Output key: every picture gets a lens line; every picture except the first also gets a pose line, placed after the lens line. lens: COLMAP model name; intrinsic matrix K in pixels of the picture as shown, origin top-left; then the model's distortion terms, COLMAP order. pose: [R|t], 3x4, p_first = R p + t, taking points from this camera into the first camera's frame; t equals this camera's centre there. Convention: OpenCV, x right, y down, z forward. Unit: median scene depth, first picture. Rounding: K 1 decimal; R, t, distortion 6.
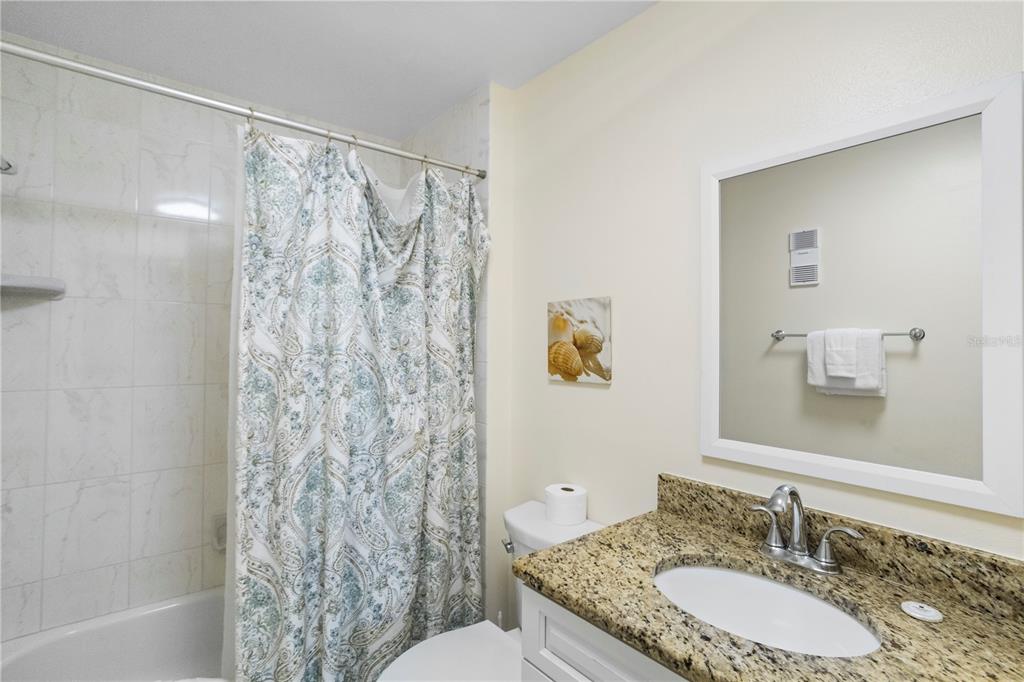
lens RADIAL K [[511.9, 0, 511.3], [0, 511.9, 338.7], [0, 0, 1]] dist [-0.023520, 0.015004]
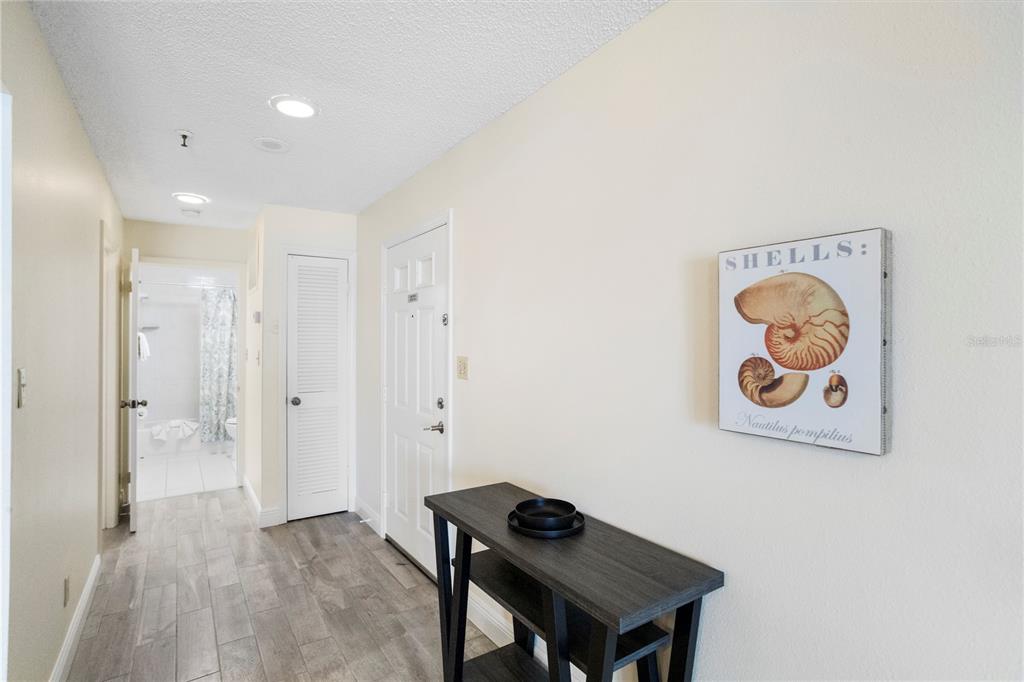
lens RADIAL K [[511.9, 0, 492.4], [0, 511.9, 335.2], [0, 0, 1]] dist [-0.023520, 0.015004]
pose [[0.995940, -0.007936, -0.089665, 2.153445], [0.007859, 0.999968, -0.001212, -0.013282], [0.089672, 0.000502, 0.995971, -2.855674]]
